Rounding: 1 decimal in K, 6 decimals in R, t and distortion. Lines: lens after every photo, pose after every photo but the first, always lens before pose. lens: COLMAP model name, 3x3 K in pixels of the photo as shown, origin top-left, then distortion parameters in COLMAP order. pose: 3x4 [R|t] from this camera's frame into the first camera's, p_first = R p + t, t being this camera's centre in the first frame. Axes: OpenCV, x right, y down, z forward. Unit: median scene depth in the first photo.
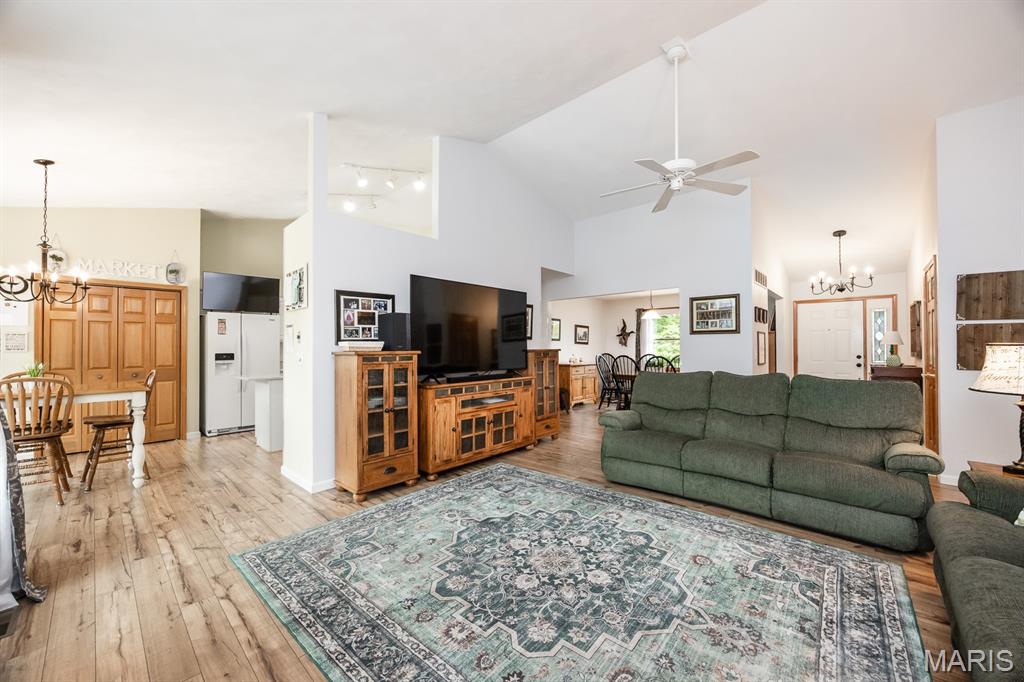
lens RADIAL K [[393.8, 0, 508.8], [0, 393.8, 341.6], [0, 0, 1]] dist [-0.011497, 0.000644]
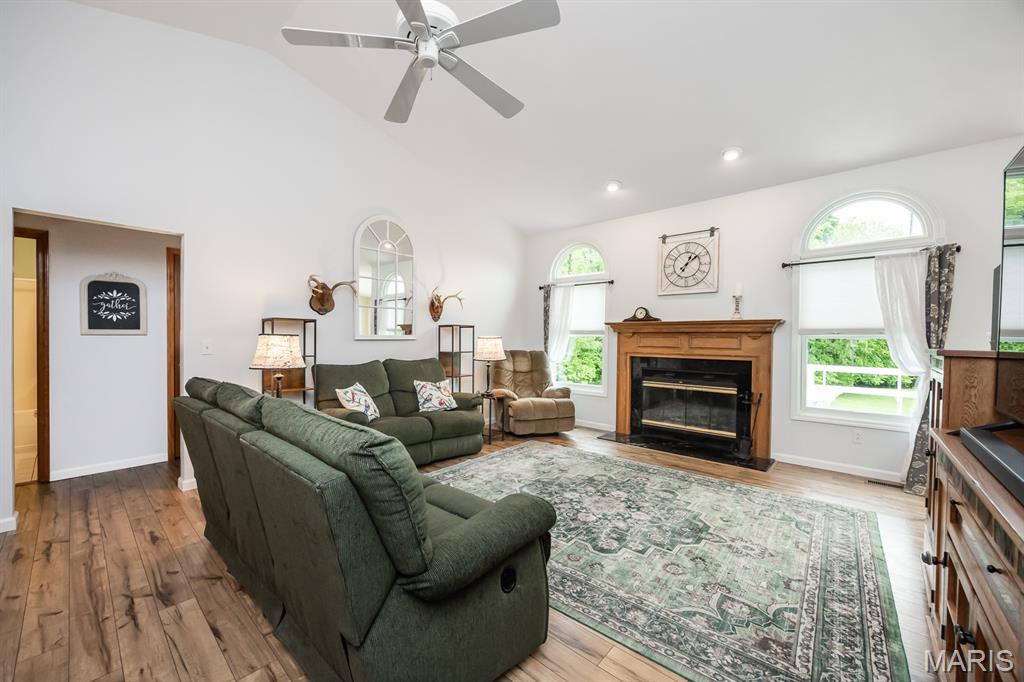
lens RADIAL K [[393.8, 0, 509.9], [0, 393.8, 343.5], [0, 0, 1]] dist [-0.011497, 0.000644]
pose [[-0.999576, -0.000453, -0.029119, 0.461211], [-0.000471, 1.000000, 0.000583, 0.031147], [0.029119, 0.000596, -0.999576, 2.259074]]
